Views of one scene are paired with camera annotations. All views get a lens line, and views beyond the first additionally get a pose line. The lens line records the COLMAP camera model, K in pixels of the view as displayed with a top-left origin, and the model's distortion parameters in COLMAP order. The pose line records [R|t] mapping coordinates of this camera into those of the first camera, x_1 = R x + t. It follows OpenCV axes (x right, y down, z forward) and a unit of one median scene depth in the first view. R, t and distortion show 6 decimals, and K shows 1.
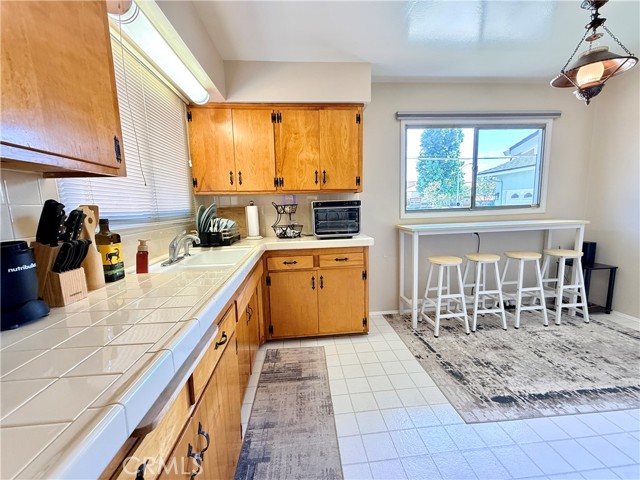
lens RADIAL K [[260.1, 0, 320.3], [0, 260.1, 240.9], [0, 0, 1]] dist [-0.000785, 0.000194]
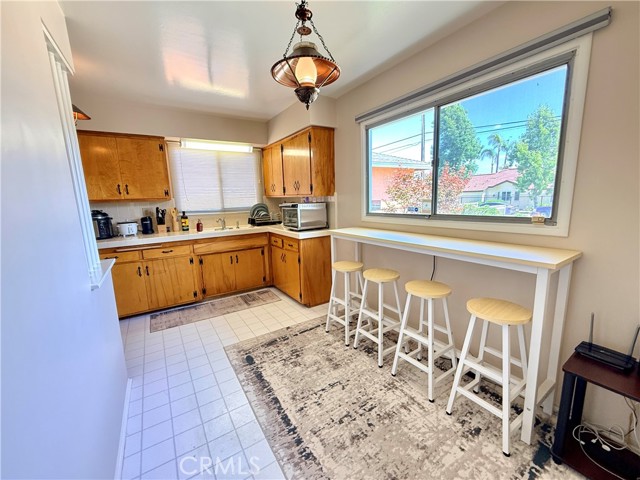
lens RADIAL K [[260.1, 0, 320.3], [0, 260.1, 240.9], [0, 0, 1]] dist [-0.000785, 0.000194]
pose [[0.470971, 0.161049, -0.867323, 1.386932], [-0.100994, 0.986573, 0.128351, -0.151326], [0.876348, 0.027144, 0.480912, 0.463719]]
